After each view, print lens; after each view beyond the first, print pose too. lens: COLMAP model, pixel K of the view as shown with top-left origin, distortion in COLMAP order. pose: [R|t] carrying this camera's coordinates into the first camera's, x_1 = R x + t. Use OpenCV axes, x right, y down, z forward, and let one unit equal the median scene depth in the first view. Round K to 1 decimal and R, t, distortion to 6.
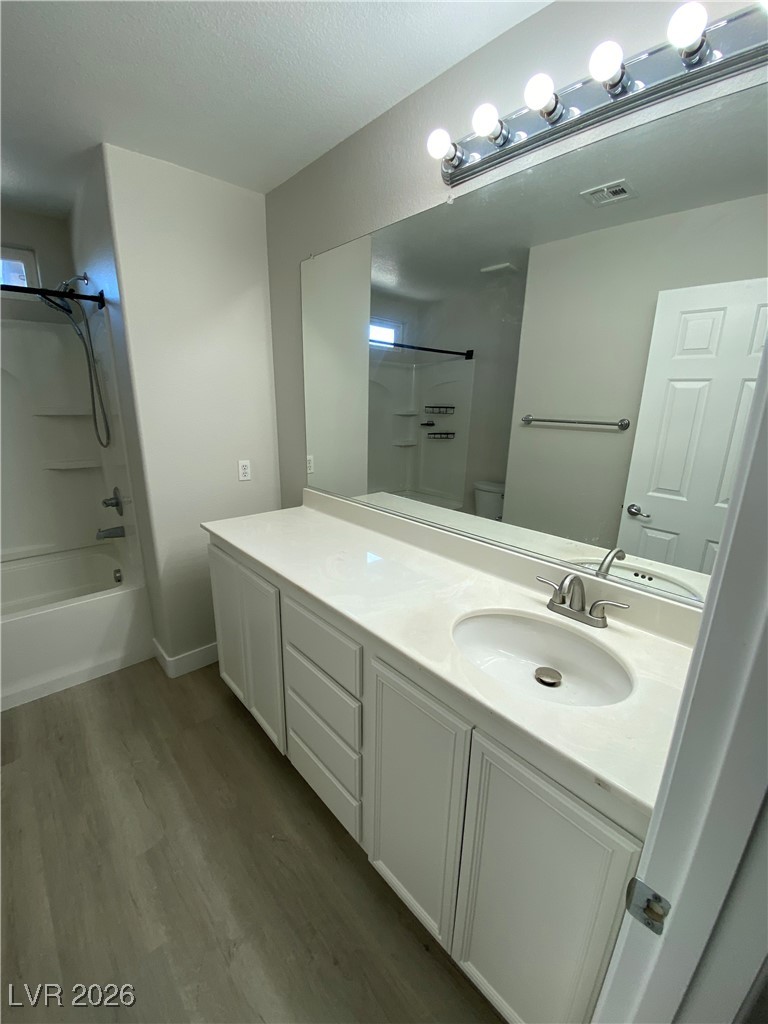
lens RADIAL K [[415.2, 0, 384.0], [0, 415.2, 512.0], [0, 0, 1]] dist [0.013279, -0.017301]
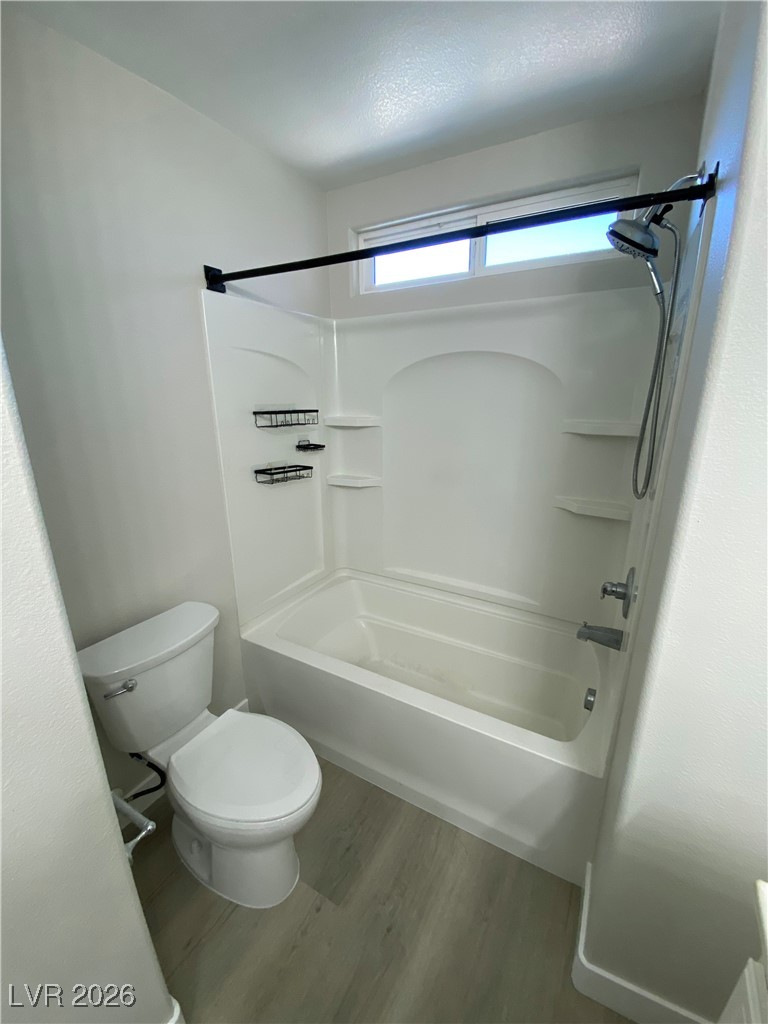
lens RADIAL K [[415.2, 0, 384.0], [0, 415.2, 512.0], [0, 0, 1]] dist [0.013279, -0.017301]
pose [[0.314522, 0.245390, -0.916984, -0.259829], [-0.246635, 0.953958, 0.170689, -0.149378], [0.916650, 0.172475, 0.360562, 0.489514]]
